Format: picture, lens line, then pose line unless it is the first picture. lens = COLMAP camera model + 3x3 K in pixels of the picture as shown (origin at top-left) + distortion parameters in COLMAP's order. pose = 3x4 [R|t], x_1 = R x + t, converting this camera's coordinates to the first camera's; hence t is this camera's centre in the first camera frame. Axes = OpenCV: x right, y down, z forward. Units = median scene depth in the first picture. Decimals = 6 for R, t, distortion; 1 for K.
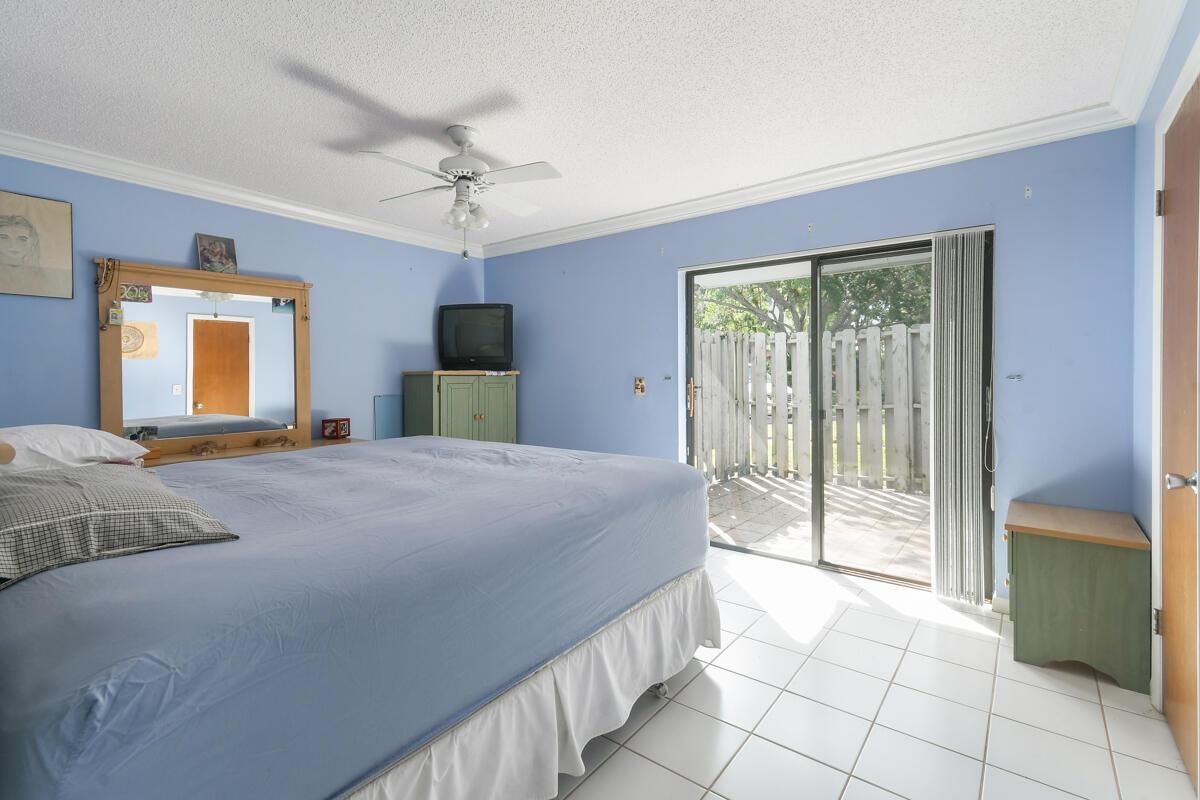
lens RADIAL K [[545.4, 0, 600.5], [0, 545.4, 388.7], [0, 0, 1]] dist [0.020996, -0.003980]
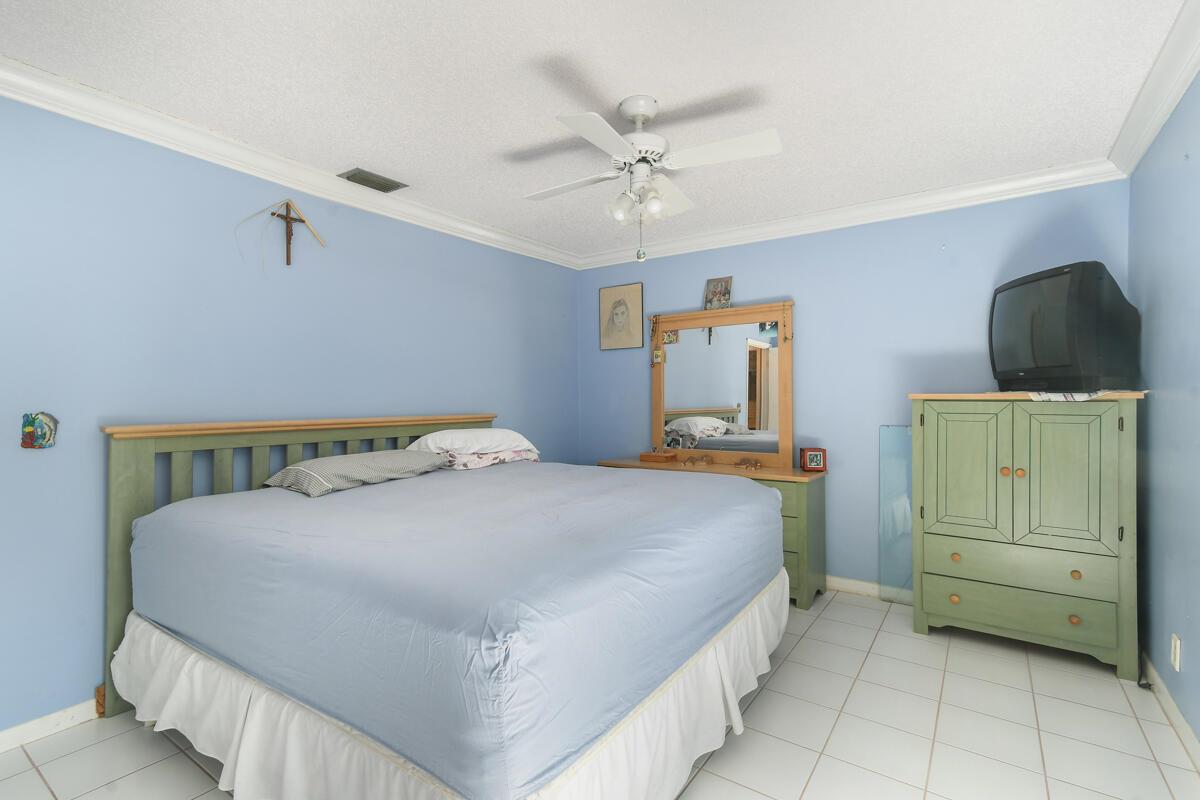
lens RADIAL K [[545.4, 0, 602.5], [0, 545.4, 398.4], [0, 0, 1]] dist [0.020996, -0.003980]
pose [[0.065743, 0.012473, -0.997759, 0.393440], [-0.012809, 0.999850, 0.011655, -0.033554], [0.997754, 0.012014, 0.065892, 0.641471]]
